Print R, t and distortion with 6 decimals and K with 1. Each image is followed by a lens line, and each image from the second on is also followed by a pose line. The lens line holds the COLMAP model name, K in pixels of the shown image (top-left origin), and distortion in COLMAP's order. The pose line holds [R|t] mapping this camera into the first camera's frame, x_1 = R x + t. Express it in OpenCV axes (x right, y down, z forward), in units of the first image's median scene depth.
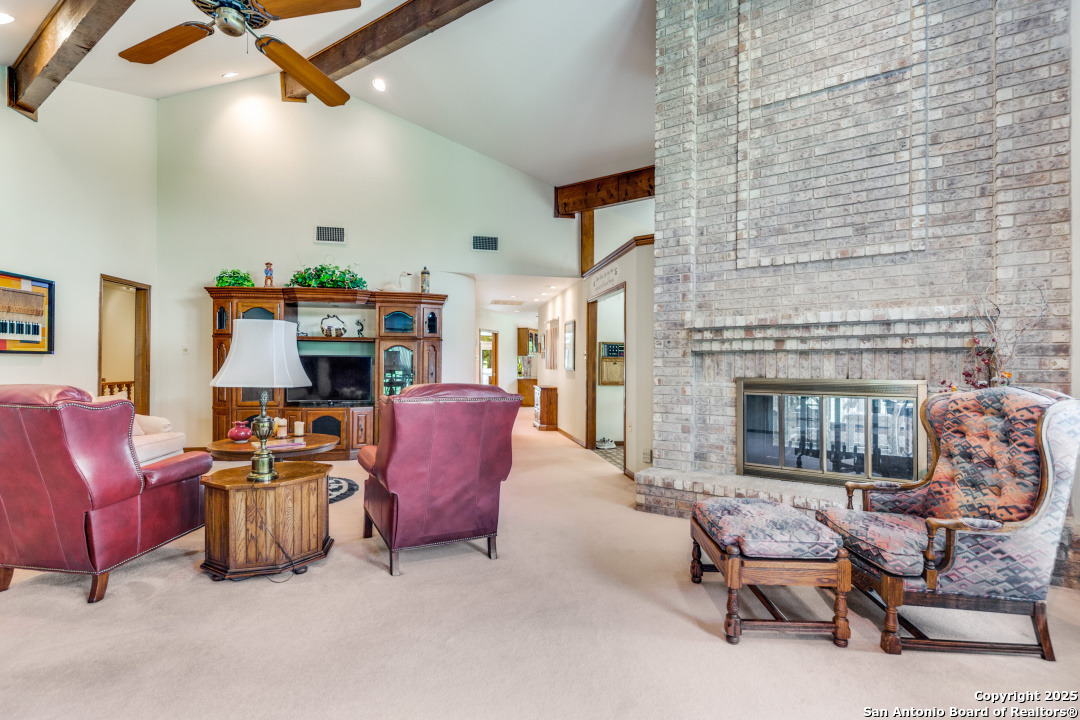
lens RADIAL K [[532.7, 0, 540.0], [0, 532.7, 360.0], [0, 0, 1]] dist [0.000157, 0.000022]
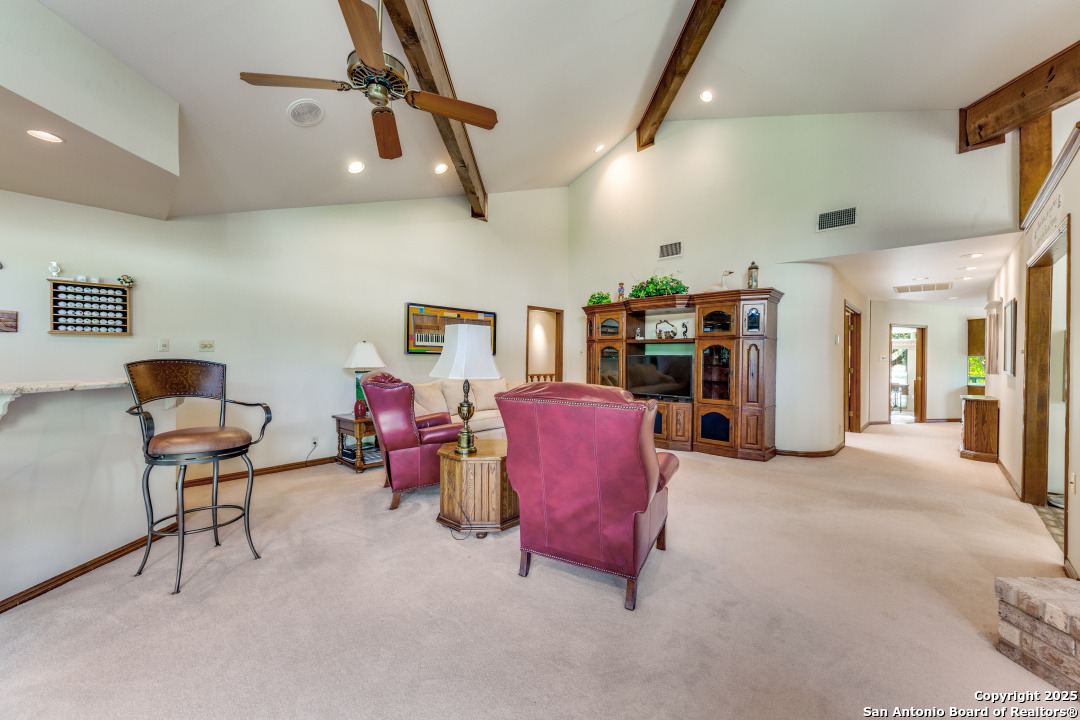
lens RADIAL K [[405.1, 0, 514.4], [0, 405.1, 361.1], [0, 0, 1]] dist [0.010037, -0.004669]
pose [[0.566560, 0.004644, -0.824007, 0.147875], [-0.004502, 0.999987, 0.002540, 0.003002], [0.824008, 0.002271, 0.566574, 0.245982]]
